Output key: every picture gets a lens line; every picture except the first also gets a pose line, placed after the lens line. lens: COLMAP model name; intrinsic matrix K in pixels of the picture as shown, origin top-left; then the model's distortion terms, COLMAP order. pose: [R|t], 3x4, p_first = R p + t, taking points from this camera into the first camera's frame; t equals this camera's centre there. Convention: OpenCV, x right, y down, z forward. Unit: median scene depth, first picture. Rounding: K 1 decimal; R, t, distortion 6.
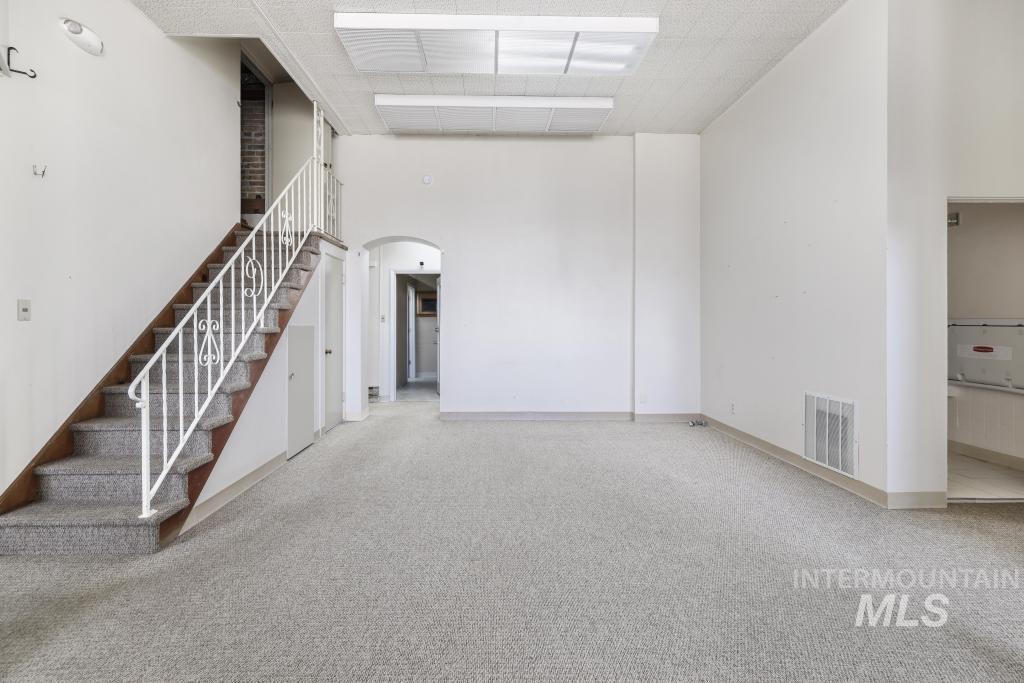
lens RADIAL K [[451.5, 0, 493.2], [0, 451.5, 327.7], [0, 0, 1]] dist [-0.002202, -0.000119]
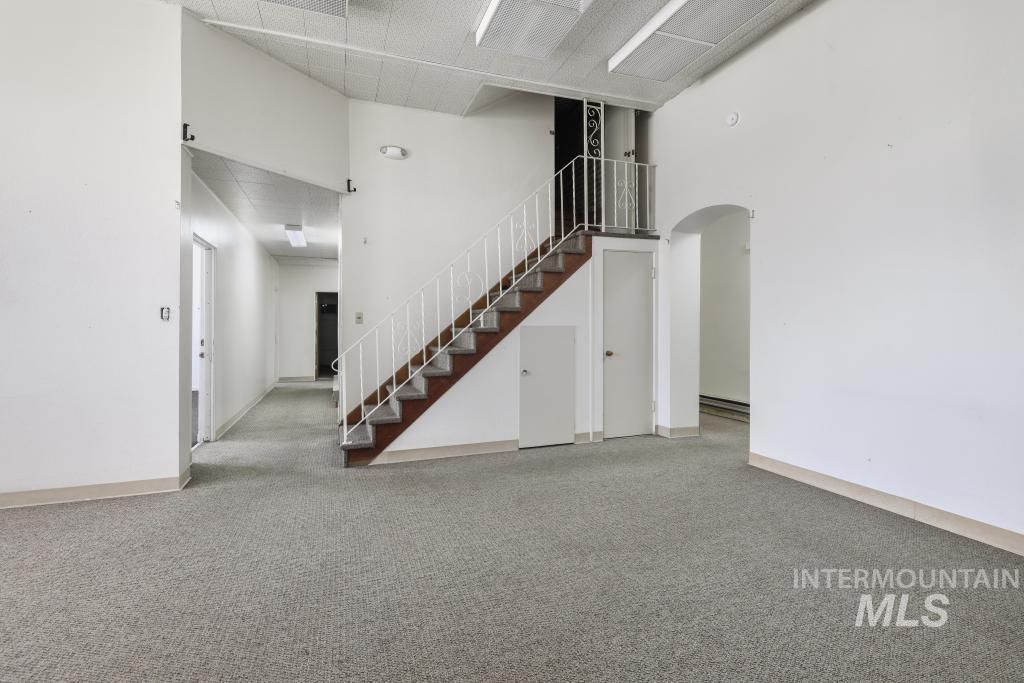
lens RADIAL K [[451.5, 0, 493.2], [0, 451.5, 327.7], [0, 0, 1]] dist [-0.002202, -0.000119]
pose [[0.332442, 0.003395, -0.943117, 0.777044], [-0.001899, 0.999994, 0.002930, -0.005535], [0.943122, 0.000817, 0.332447, 0.791106]]
